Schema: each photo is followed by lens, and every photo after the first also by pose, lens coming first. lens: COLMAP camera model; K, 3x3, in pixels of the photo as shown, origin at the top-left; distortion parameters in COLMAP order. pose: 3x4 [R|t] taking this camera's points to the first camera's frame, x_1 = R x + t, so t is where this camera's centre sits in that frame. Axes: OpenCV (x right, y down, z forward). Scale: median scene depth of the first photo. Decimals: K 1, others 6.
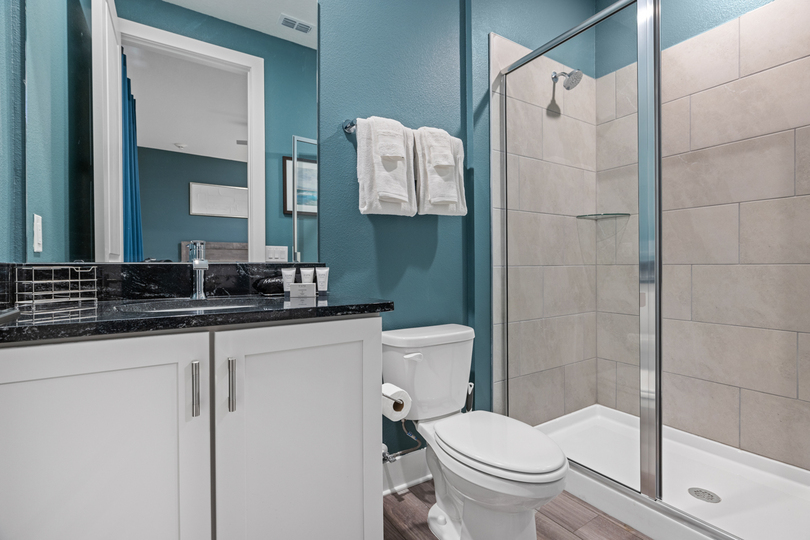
lens RADIAL K [[364.3, 0, 398.9], [0, 364.3, 264.9], [0, 0, 1]] dist [-0.000347, -0.000212]
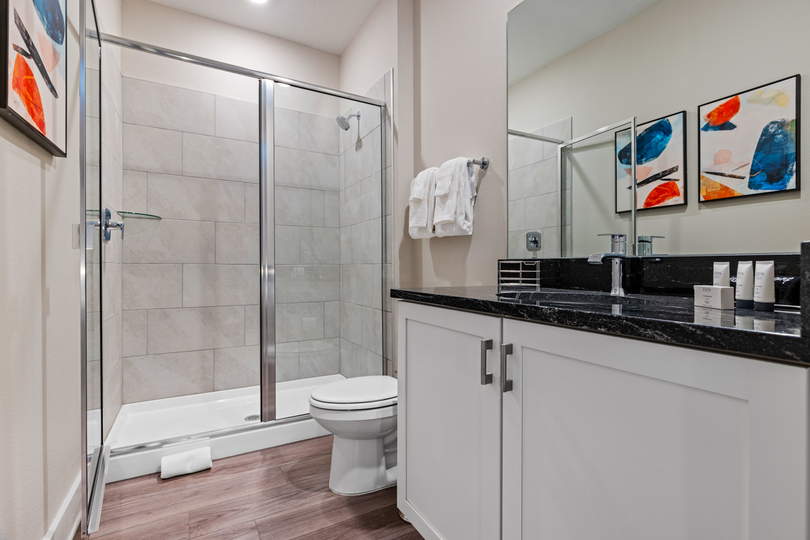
lens RADIAL K [[377.2, 0, 407.0], [0, 377.2, 247.7], [0, 0, 1]] dist [-0.001655, -0.000250]
pose [[-0.042882, -0.041303, -0.998226, 0.552721], [-0.004169, 0.999144, -0.041162, 0.016890], [0.999071, 0.002397, -0.043018, 0.637246]]
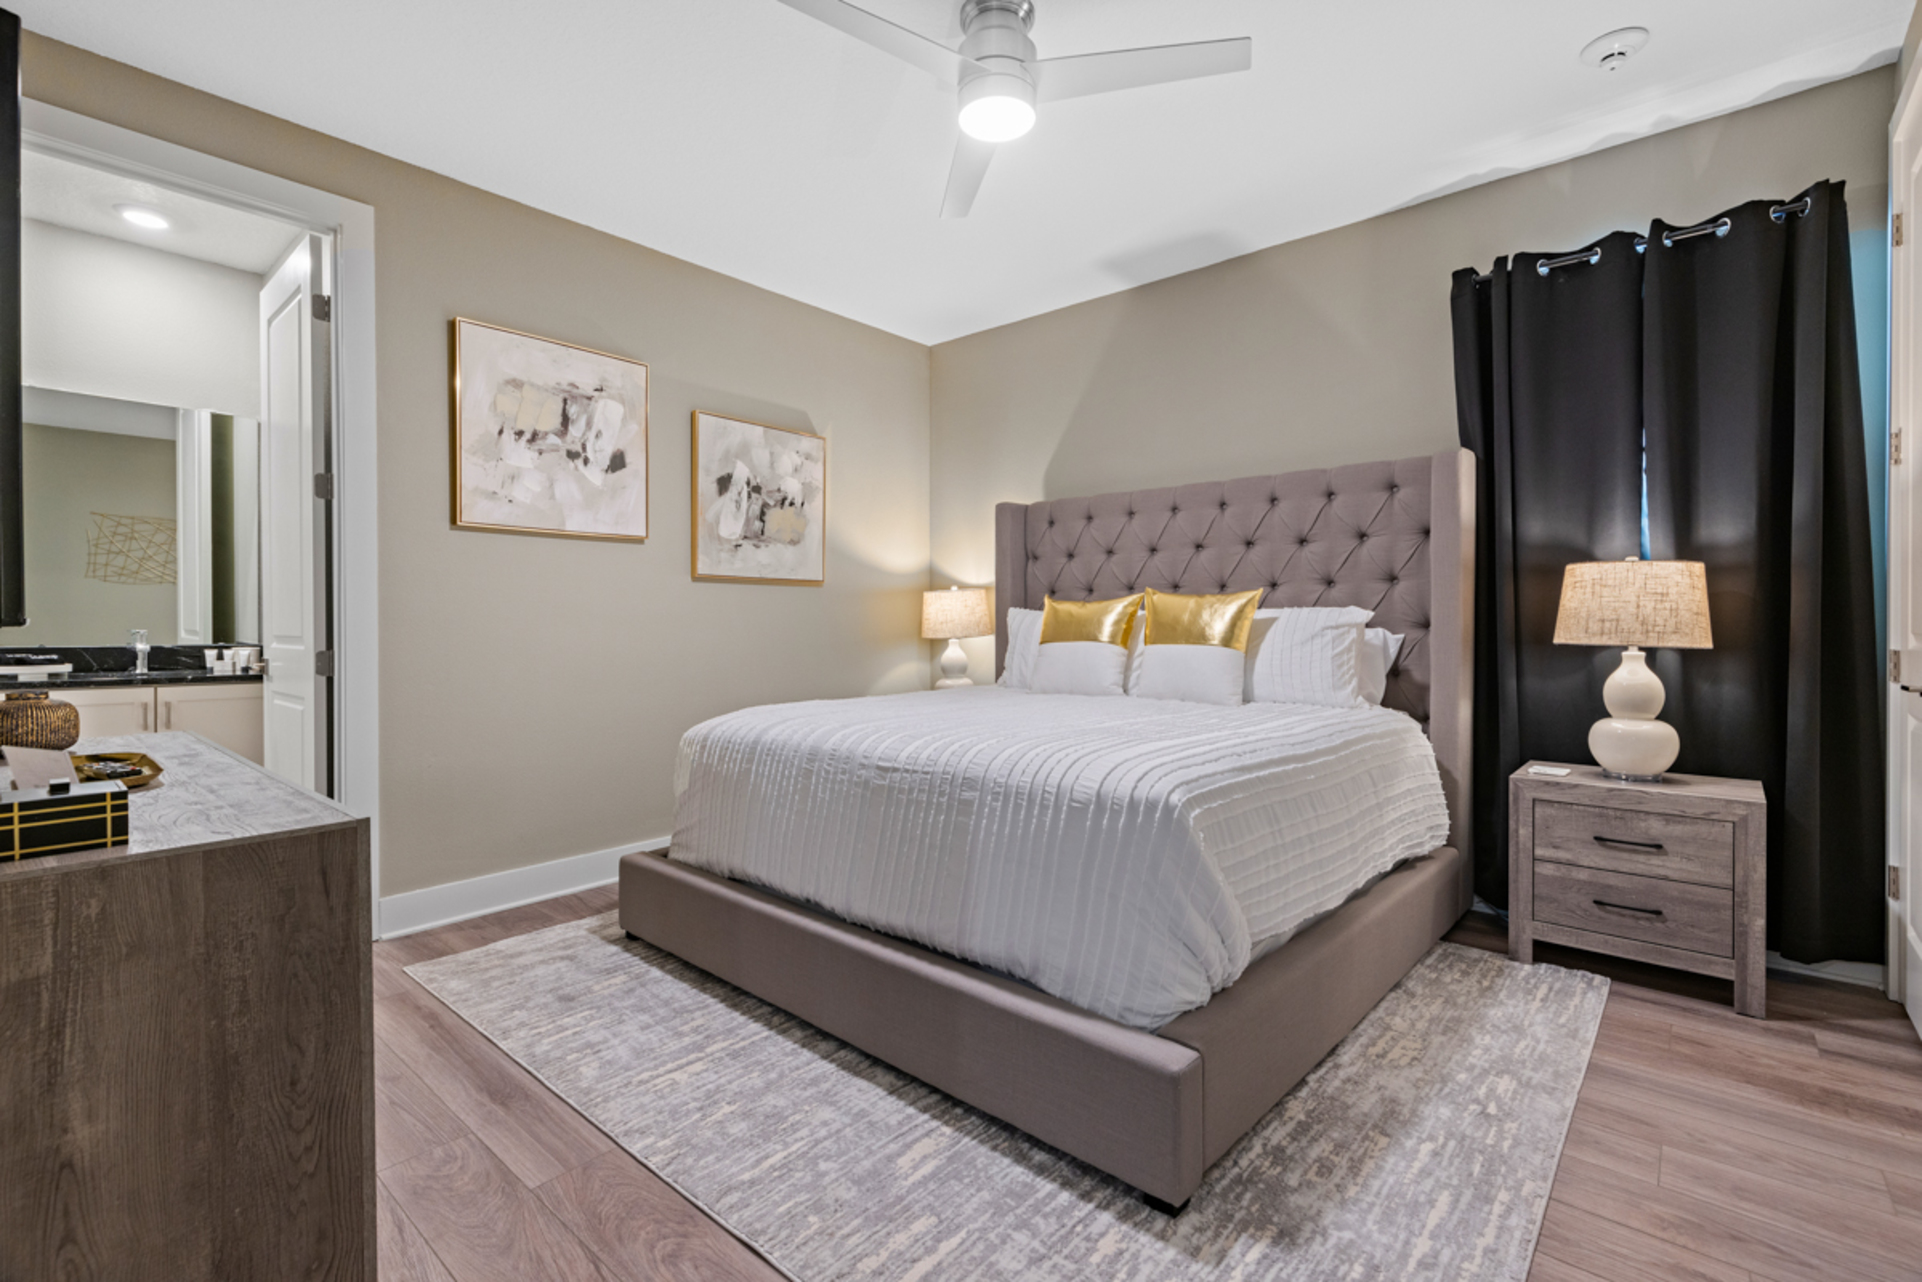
lens RADIAL K [[859.4, 0, 961.0], [0, 859.4, 641.0], [0, 0, 1]] dist [0.000410, 0.000145]
pose [[0.958336, 0.001597, 0.285637, 1.708027], [-0.004290, 0.999952, 0.008803, -0.078523], [-0.285610, -0.009662, 0.958297, -3.445198]]
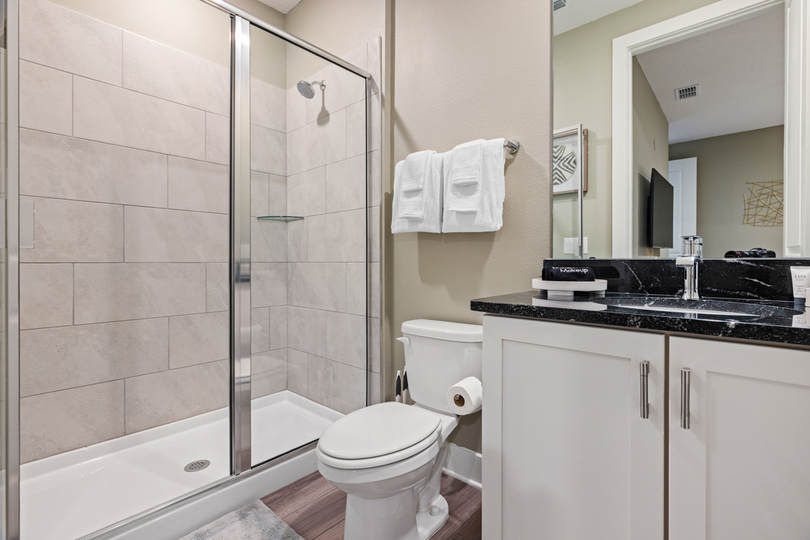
lens RADIAL K [[364.3, 0, 398.9], [0, 364.3, 264.9], [0, 0, 1]] dist [-0.000347, -0.000212]
pose [[0.261843, 0.017503, -0.964952, 0.155320], [-0.006833, 0.999844, 0.016282, -0.001167], [0.965086, 0.002331, 0.261922, 0.096043]]
